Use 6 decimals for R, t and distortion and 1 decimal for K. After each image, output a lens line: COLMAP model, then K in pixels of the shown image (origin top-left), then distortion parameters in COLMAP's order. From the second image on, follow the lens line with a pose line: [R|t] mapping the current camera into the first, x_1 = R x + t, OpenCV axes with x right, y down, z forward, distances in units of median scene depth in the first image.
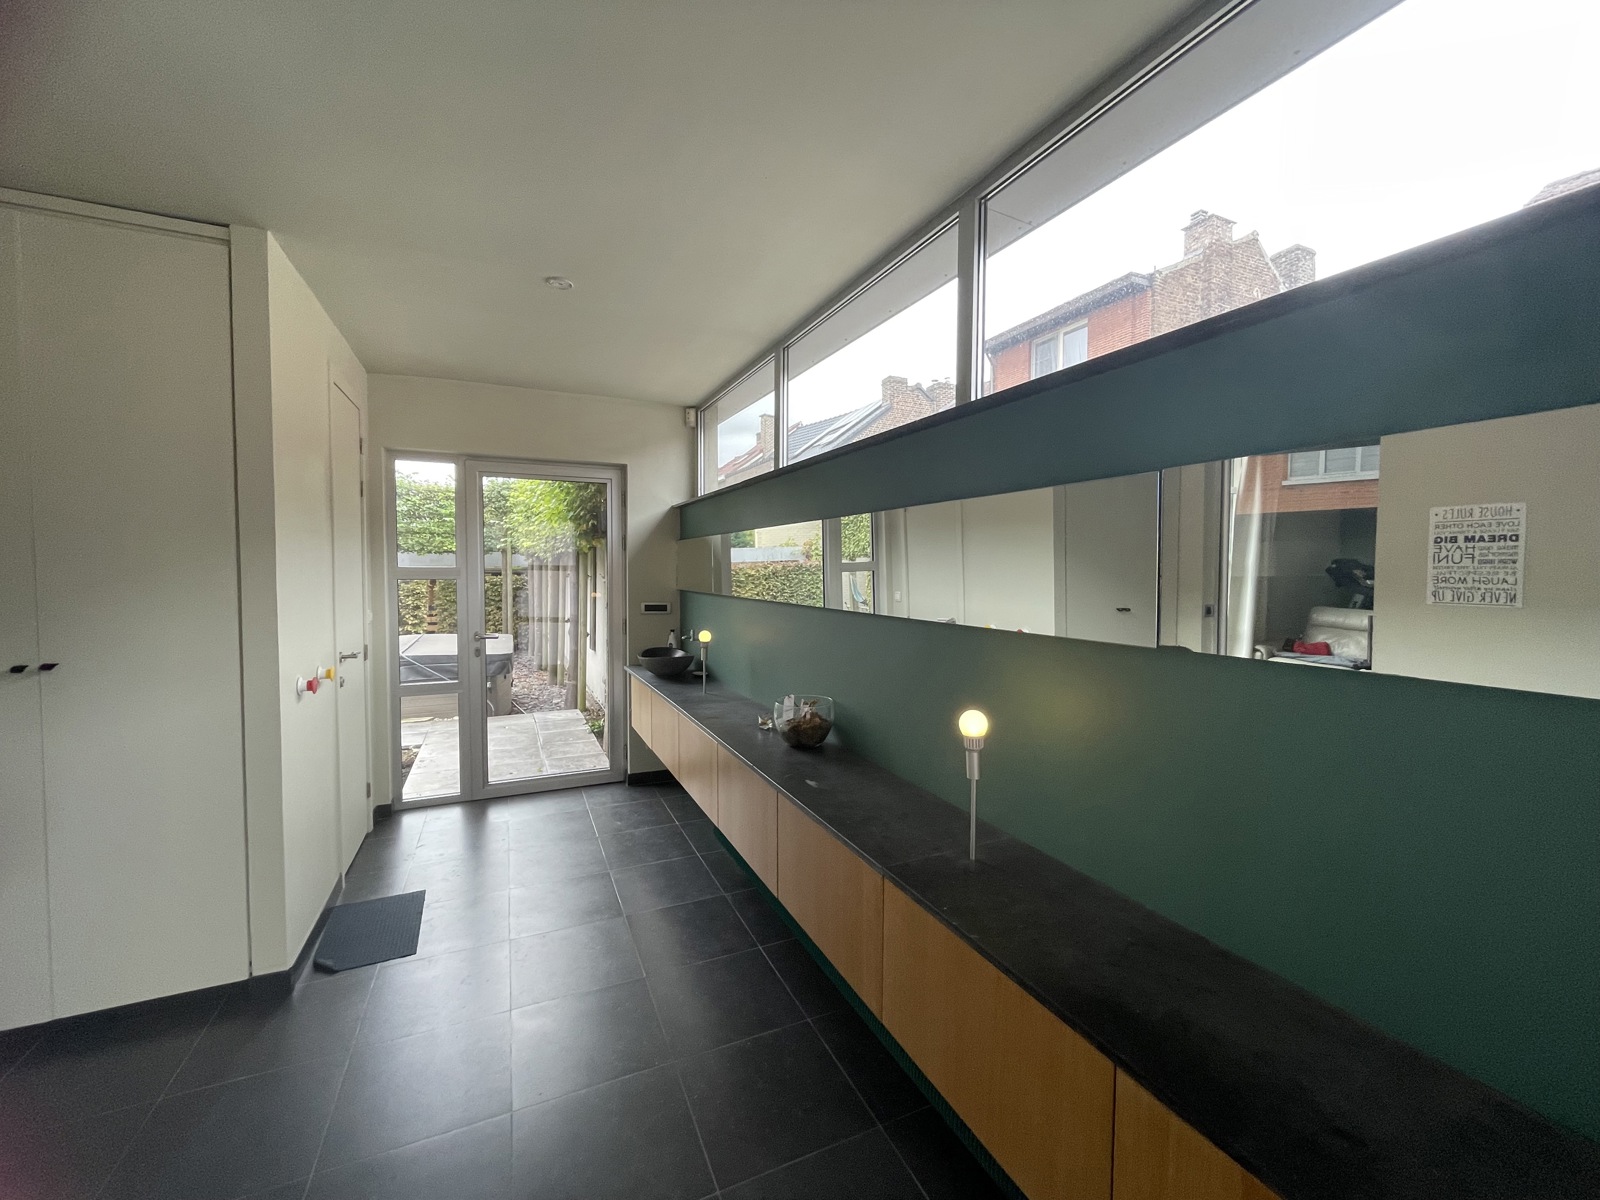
lens RADIAL K [[645.1, 0, 800.3], [0, 645.1, 598.6], [0, 0, 1]] dist [0.001150, -0.000874]
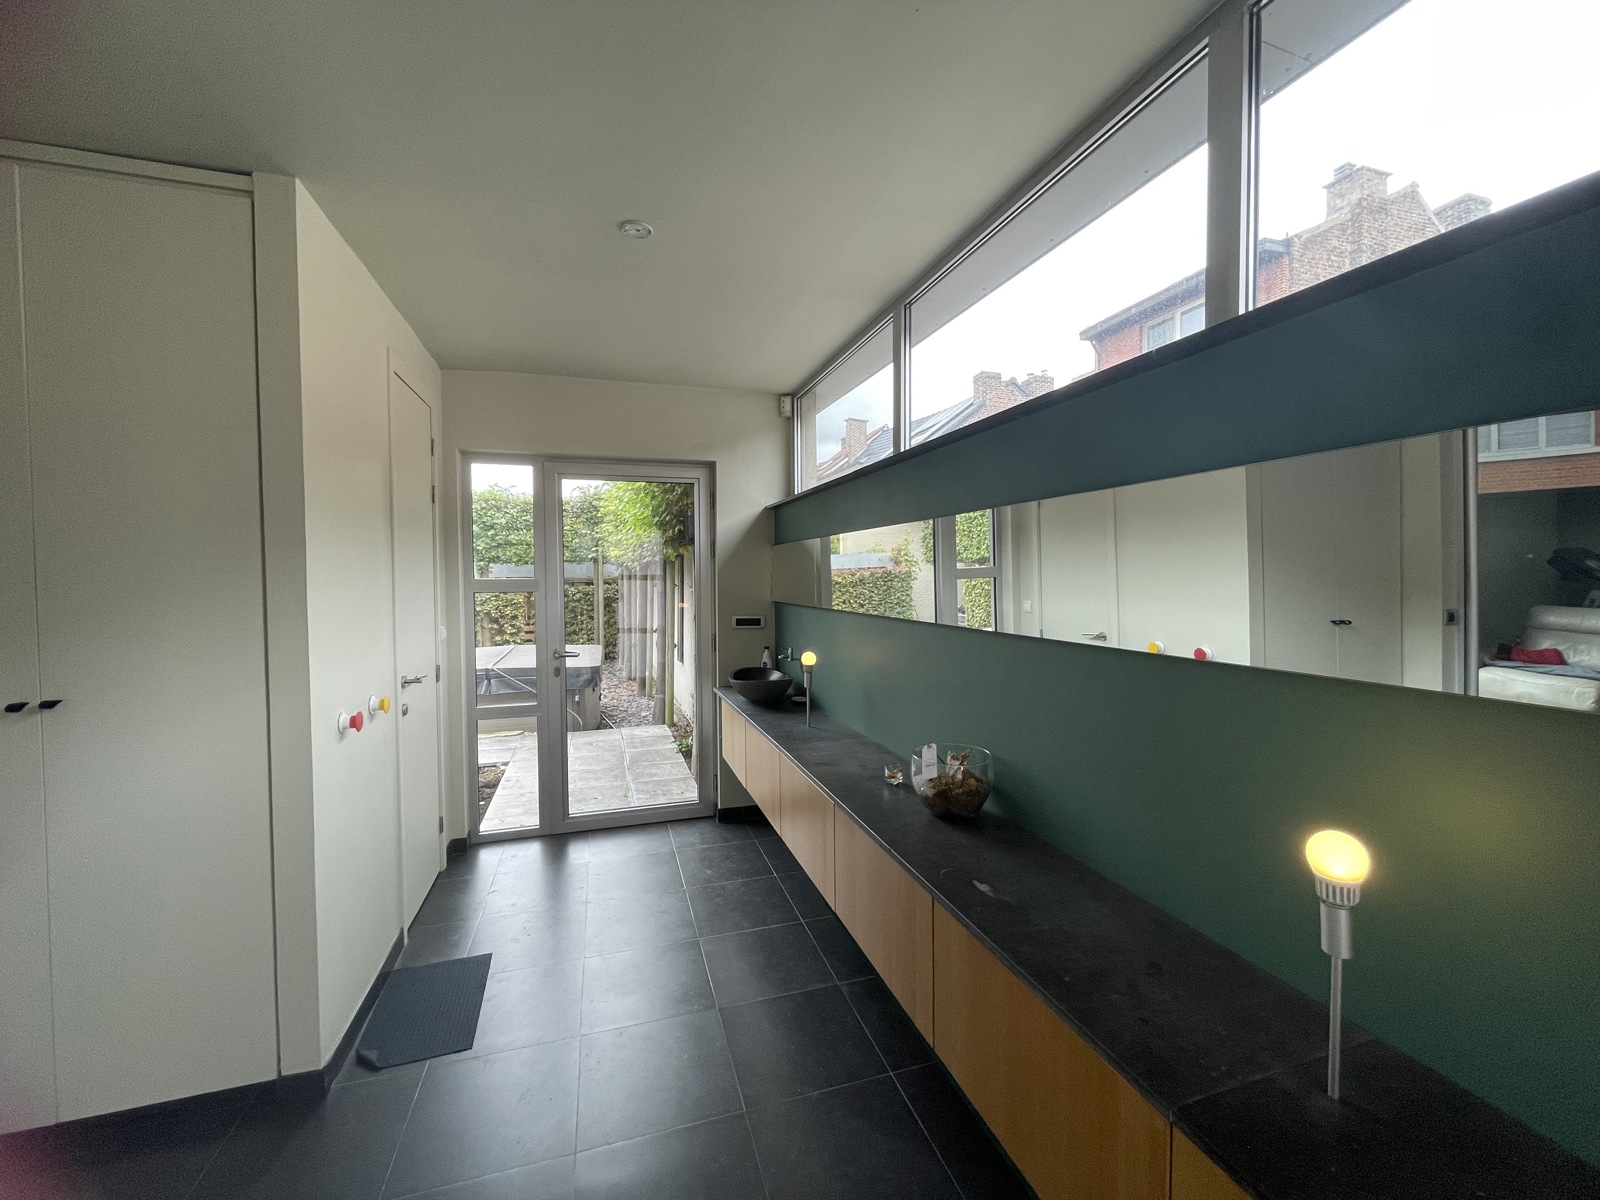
lens RADIAL K [[645.1, 0, 802.8], [0, 645.1, 595.9], [0, 0, 1]] dist [0.001150, -0.000874]
pose [[0.992119, -0.007933, -0.125050, -0.046437], [0.006178, 0.999877, -0.014416, -0.009668], [0.125149, 0.013529, 0.992046, 0.156205]]
